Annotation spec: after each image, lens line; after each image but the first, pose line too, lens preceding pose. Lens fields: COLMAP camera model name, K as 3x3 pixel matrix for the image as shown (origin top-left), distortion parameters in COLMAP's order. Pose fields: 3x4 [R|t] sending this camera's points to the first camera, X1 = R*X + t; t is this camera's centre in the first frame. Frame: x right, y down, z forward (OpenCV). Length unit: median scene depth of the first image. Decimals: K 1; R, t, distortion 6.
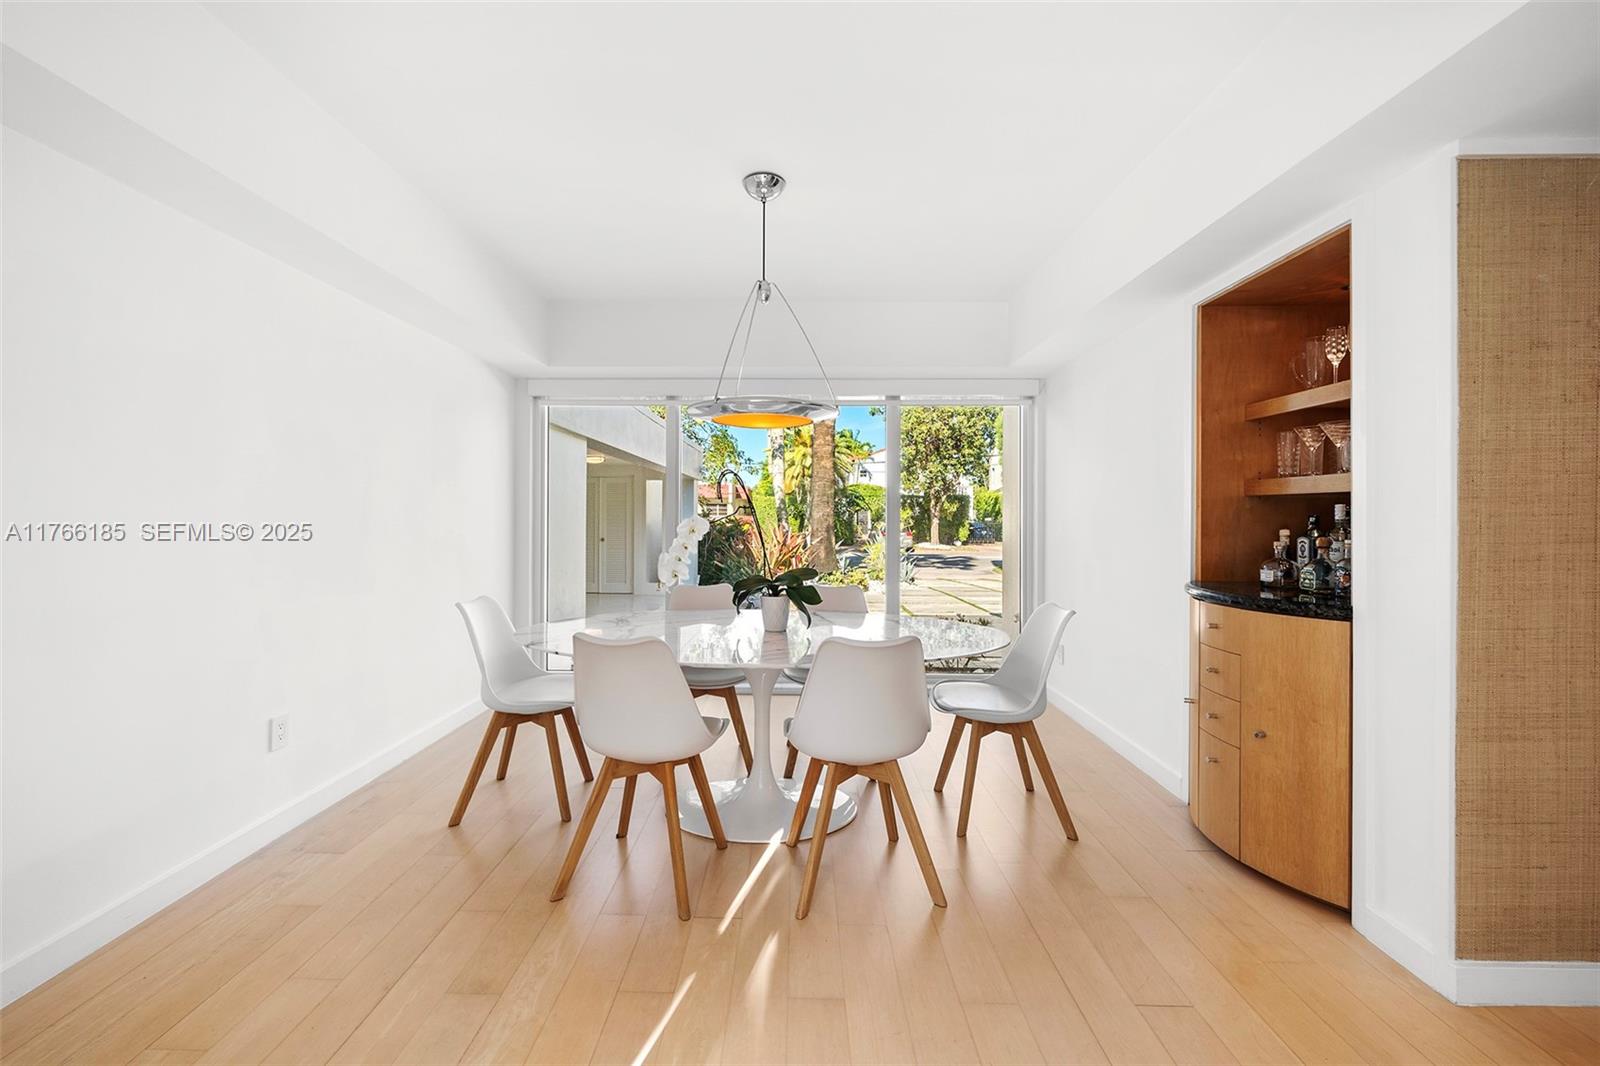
lens RADIAL K [[638.9, 0, 797.2], [0, 638.9, 513.8], [0, 0, 1]] dist [0.001221, 0.000648]
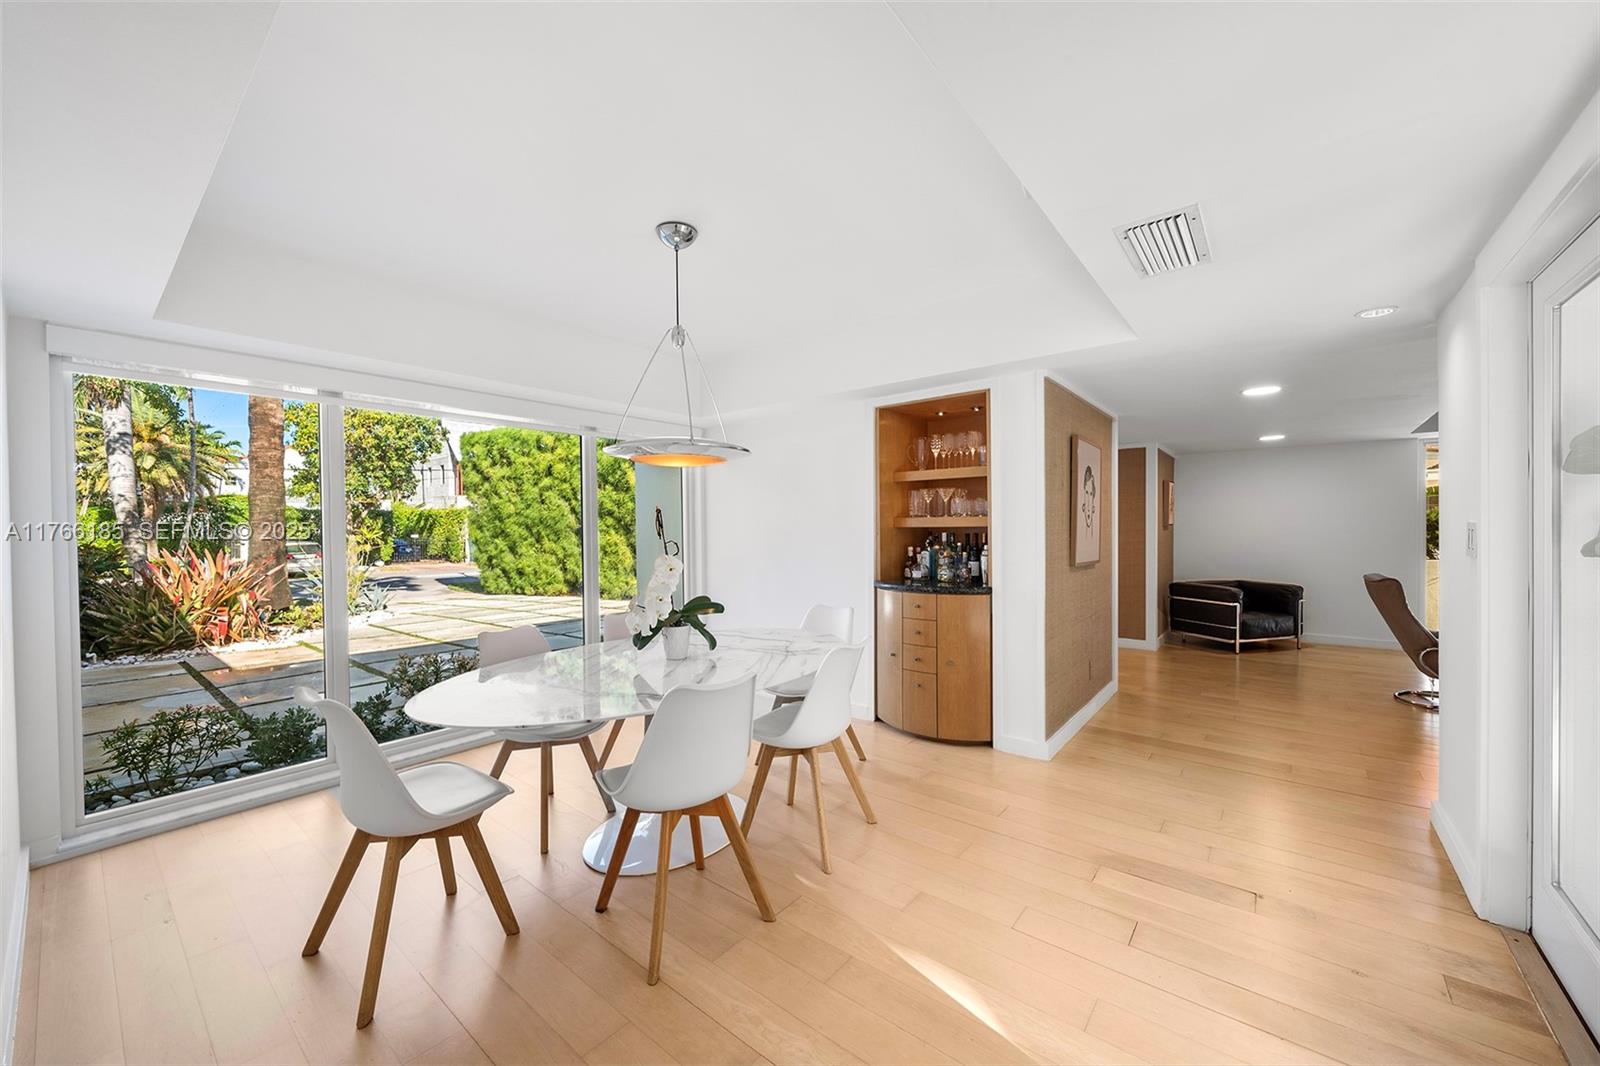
lens RADIAL K [[584.7, 0, 797.0], [0, 584.7, 536.1], [0, 0, 1]] dist [-0.000151, -0.000014]
pose [[0.639143, -0.018457, 0.768866, -0.666970], [0.009403, 0.999825, 0.016185, -0.034227], [-0.769030, -0.003115, 0.639205, 0.236170]]
